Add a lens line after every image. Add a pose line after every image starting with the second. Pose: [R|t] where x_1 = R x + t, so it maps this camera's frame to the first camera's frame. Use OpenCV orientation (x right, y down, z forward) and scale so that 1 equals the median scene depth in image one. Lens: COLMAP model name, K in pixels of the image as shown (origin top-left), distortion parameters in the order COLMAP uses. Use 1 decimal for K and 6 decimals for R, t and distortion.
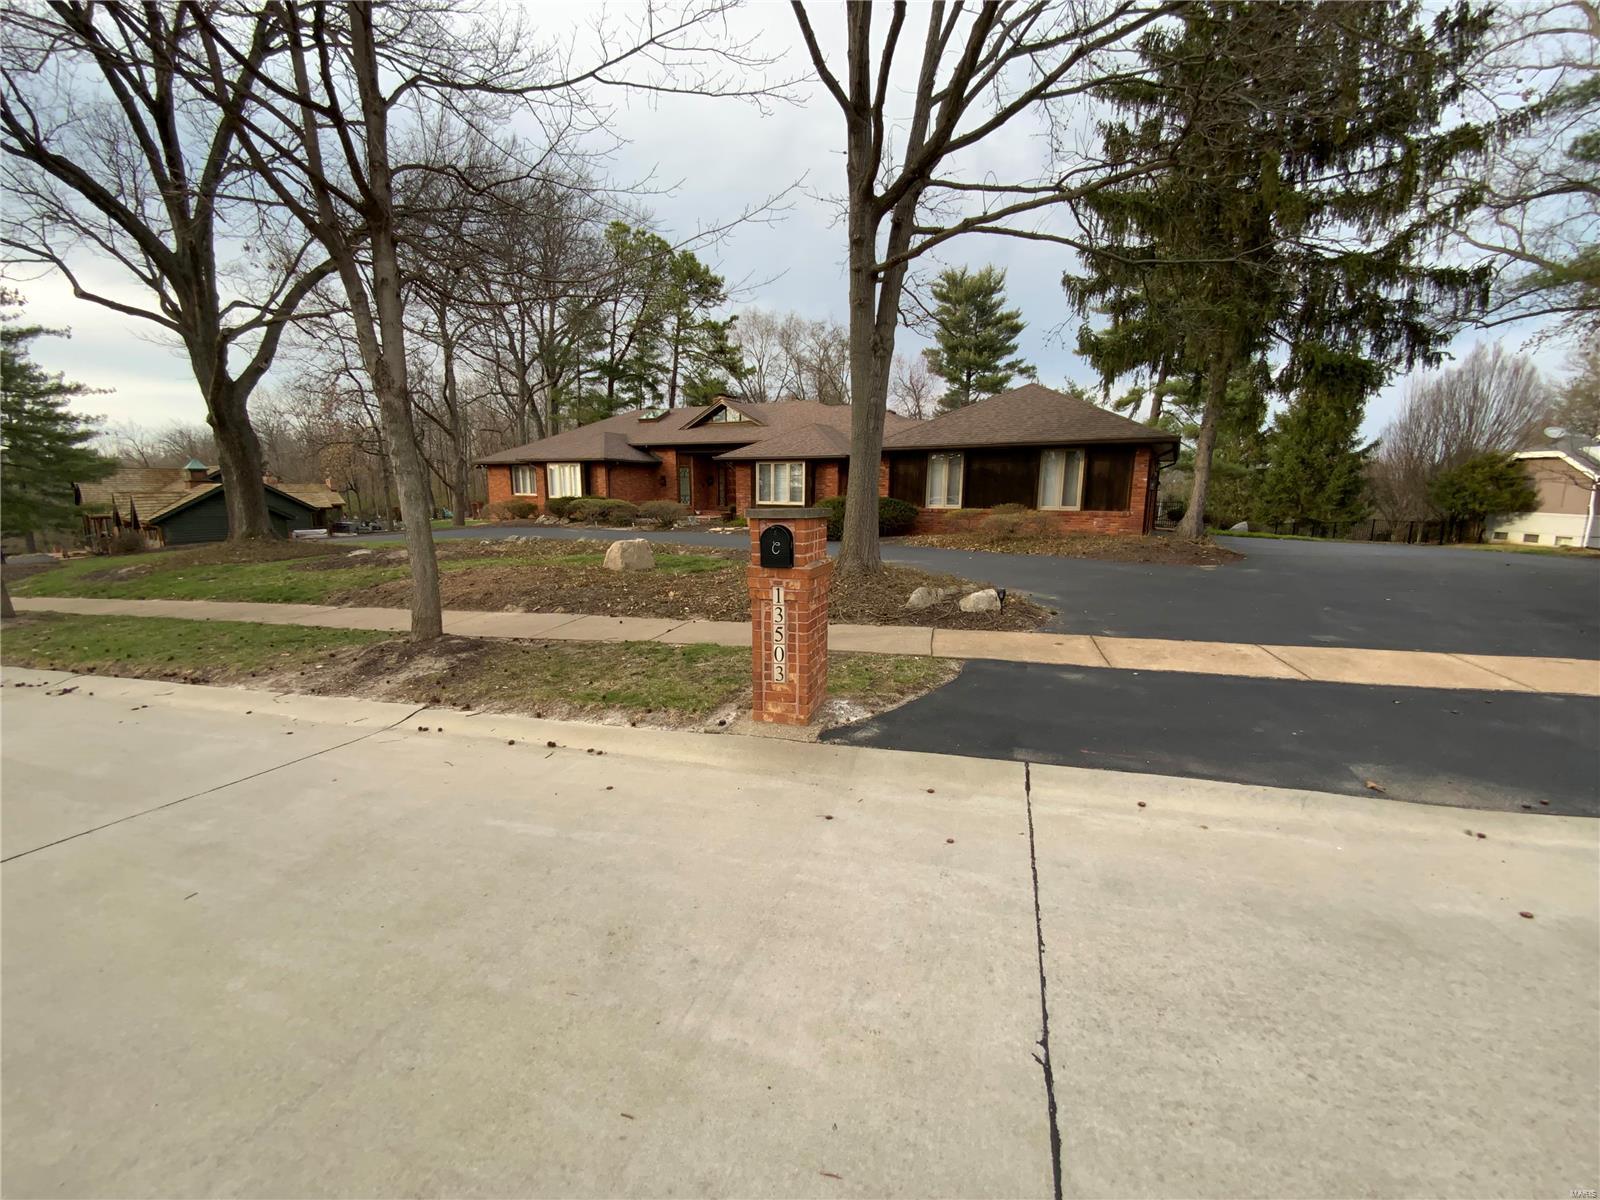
lens RADIAL K [[643.9, 0, 794.8], [0, 643.9, 603.7], [0, 0, 1]] dist [0.001480, -0.011594]
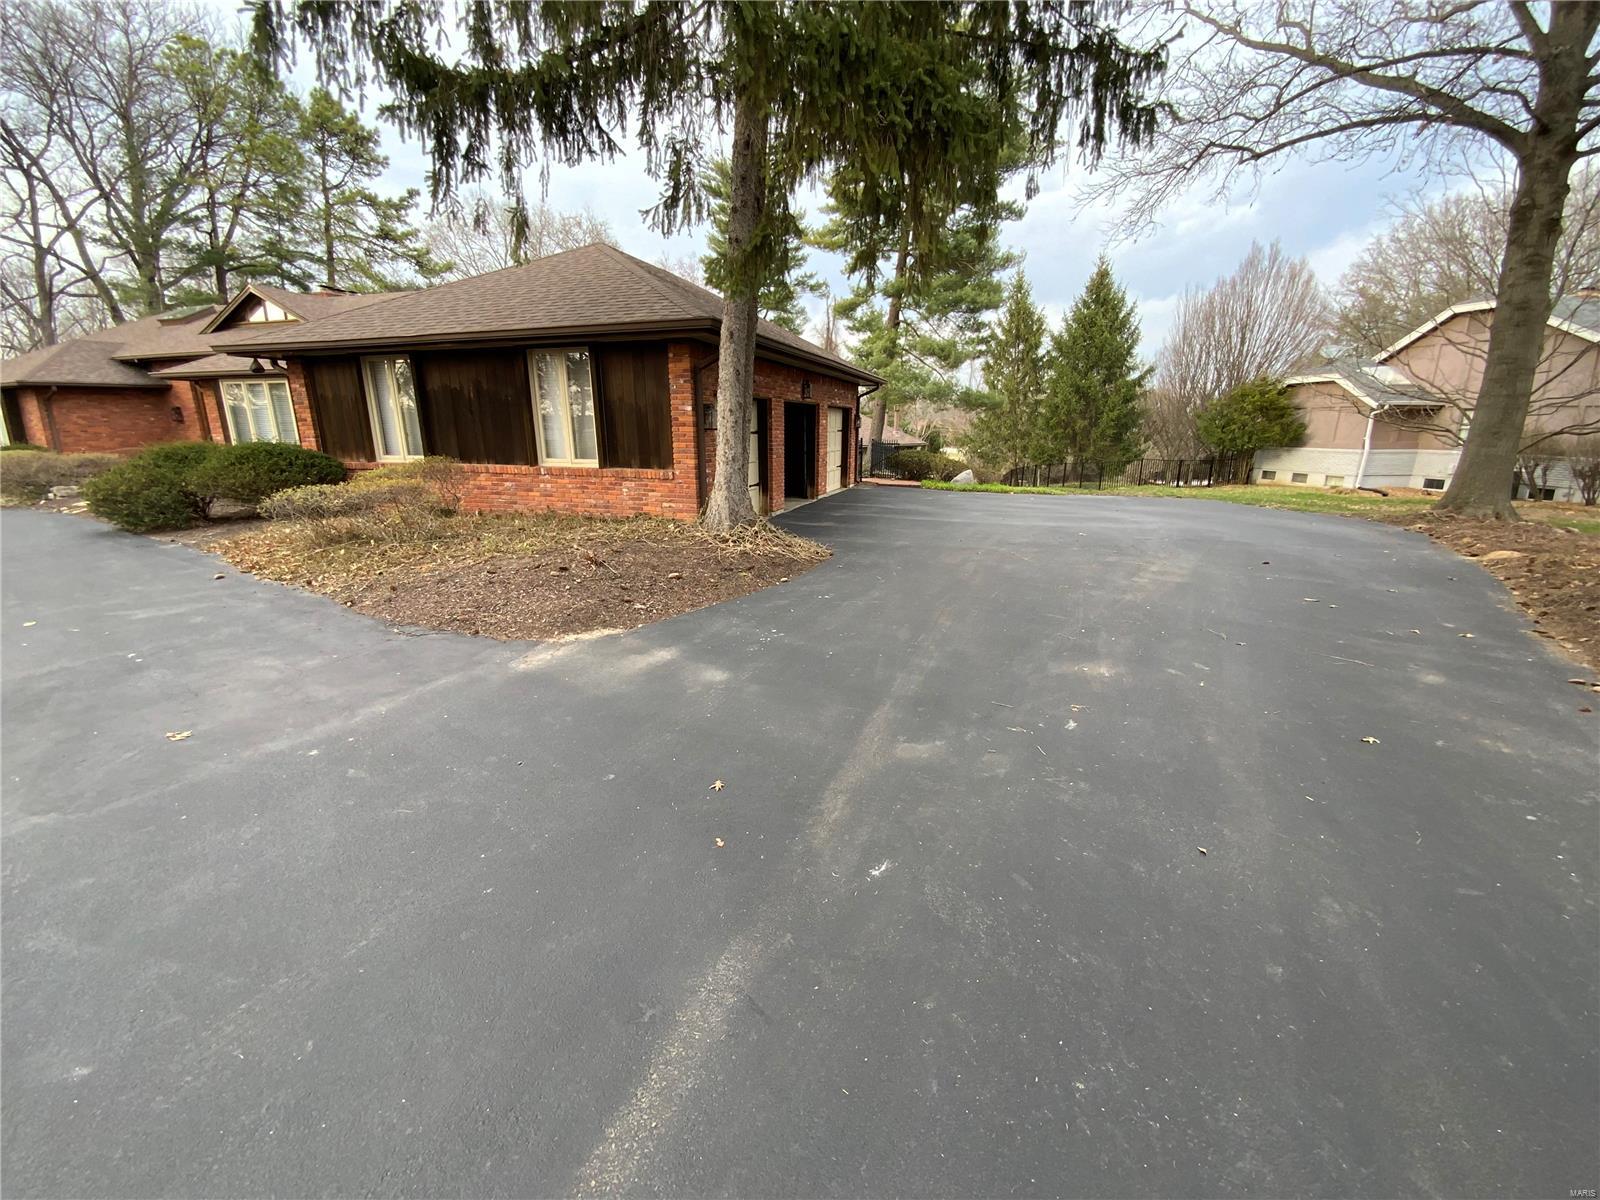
lens RADIAL K [[643.9, 0, 794.8], [0, 643.9, 603.7], [0, 0, 1]] dist [0.001480, -0.011594]
pose [[0.977922, -0.059342, 0.200366, 0.278574], [0.039588, 0.994079, 0.101196, -0.045788], [-0.205185, -0.091030, 0.974481, 0.246926]]
